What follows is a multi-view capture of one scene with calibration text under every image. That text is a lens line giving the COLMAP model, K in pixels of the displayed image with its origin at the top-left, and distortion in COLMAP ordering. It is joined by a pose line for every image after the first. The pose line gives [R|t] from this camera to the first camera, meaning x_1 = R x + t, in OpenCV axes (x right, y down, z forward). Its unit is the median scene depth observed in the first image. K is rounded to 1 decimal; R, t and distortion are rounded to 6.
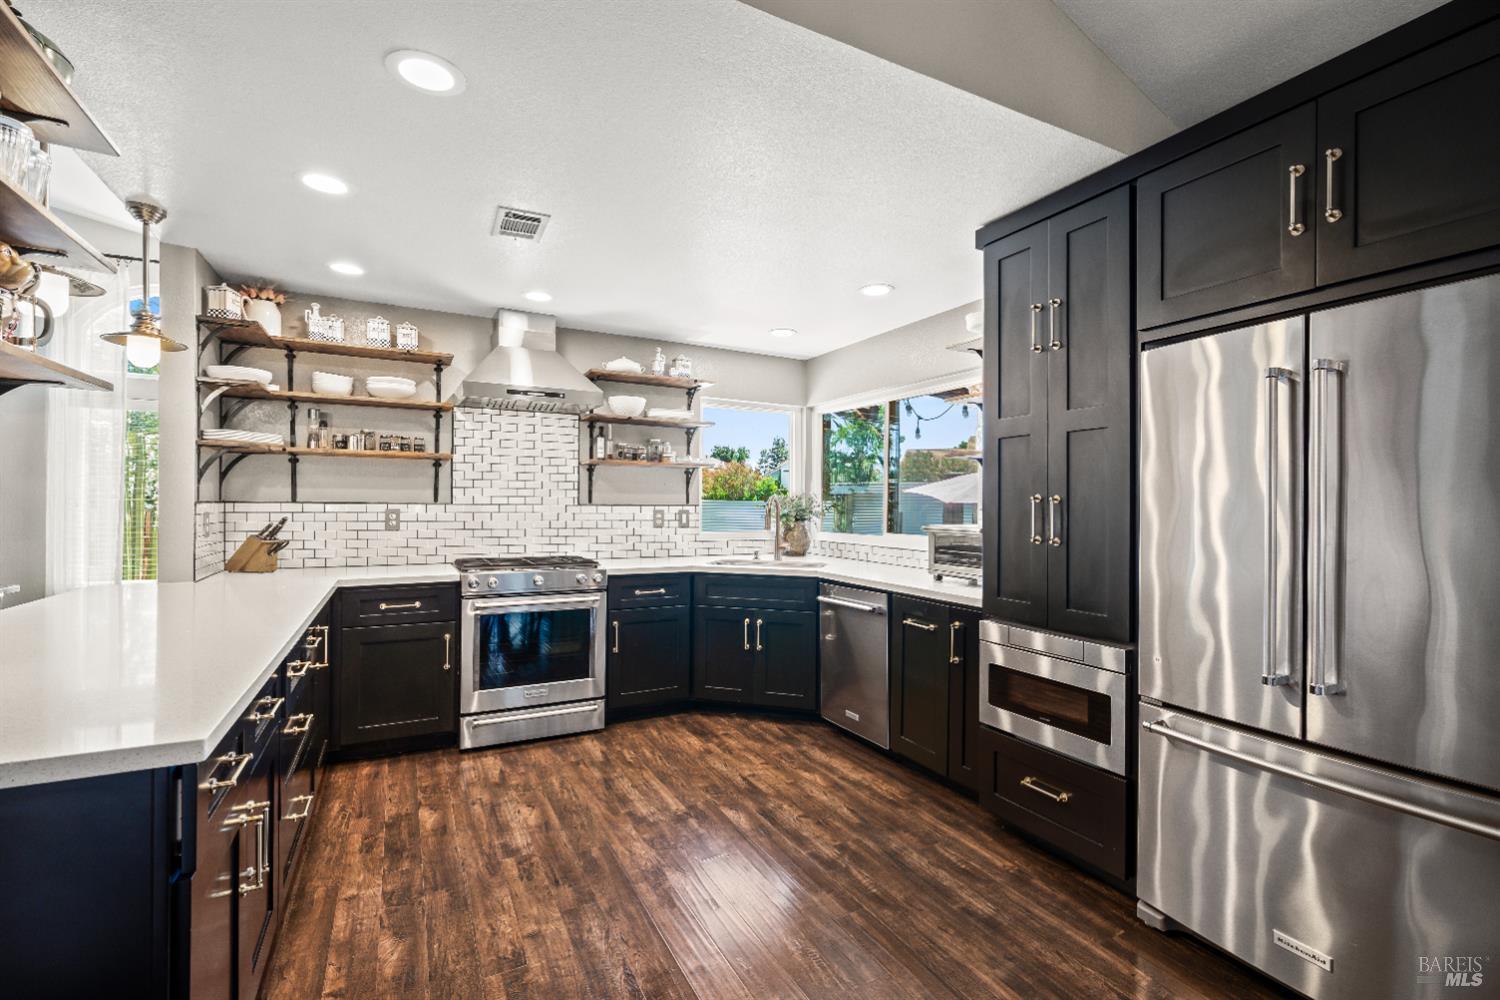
lens RADIAL K [[676.0, 0, 757.2], [0, 676.0, 499.5], [0, 0, 1]] dist [0.000687, -0.000254]
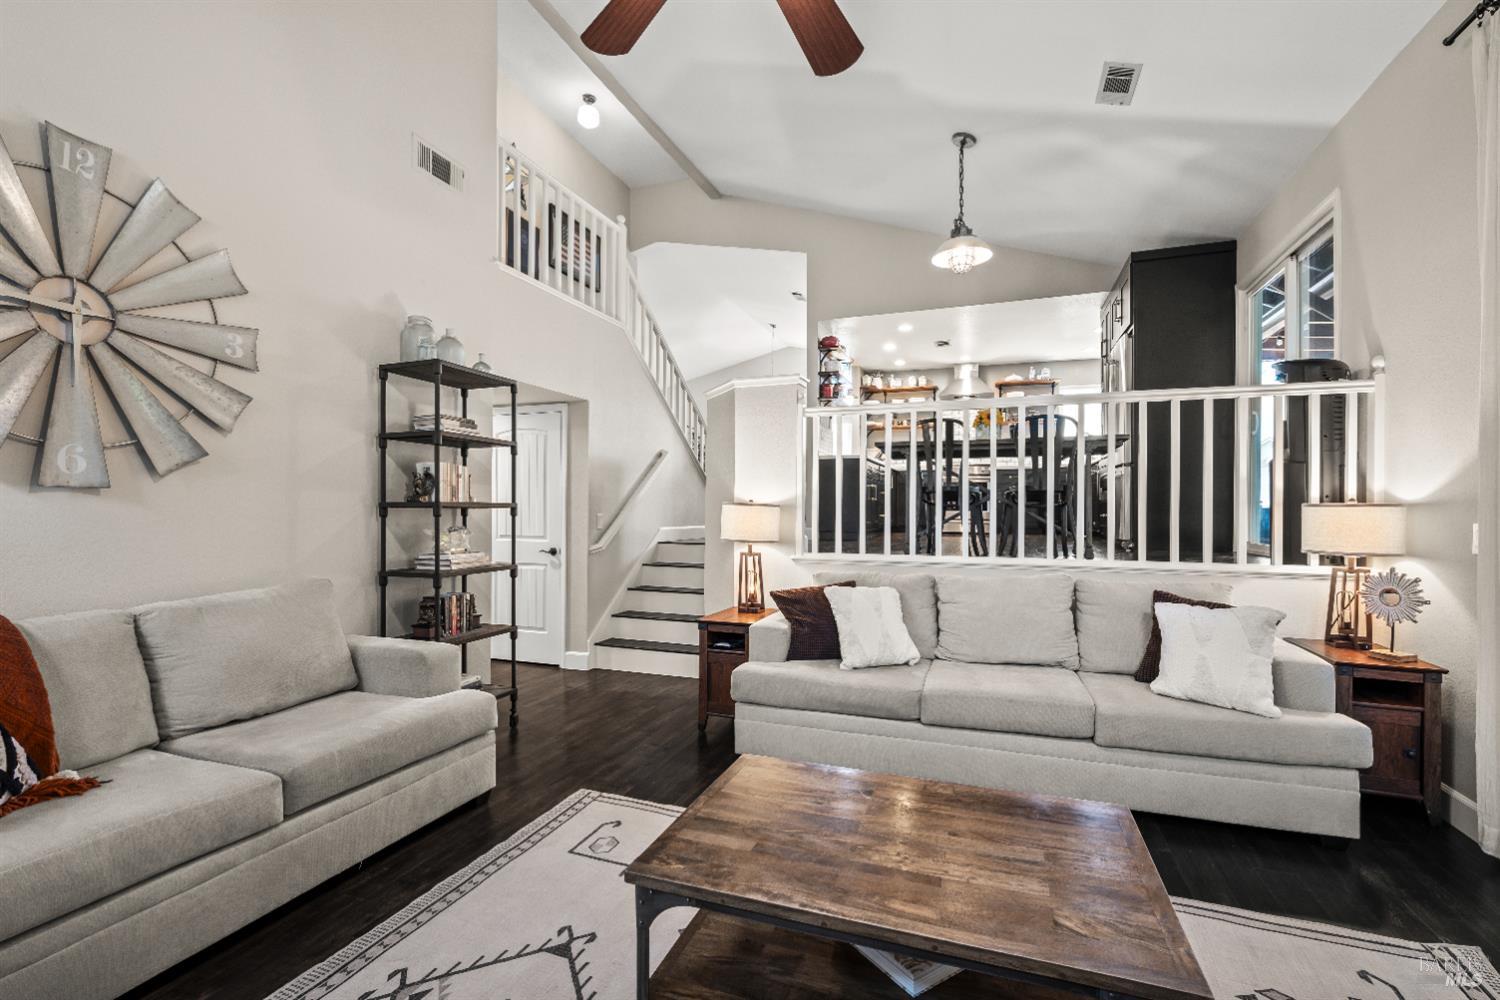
lens RADIAL K [[676.0, 0, 751.5], [0, 676.0, 506.4], [0, 0, 1]] dist [0.000687, -0.000254]
pose [[0.668936, -0.009301, -0.743262, 0.978983], [0.007942, 0.999954, -0.005365, 0.251583], [0.743278, -0.002314, 0.668979, -1.240407]]
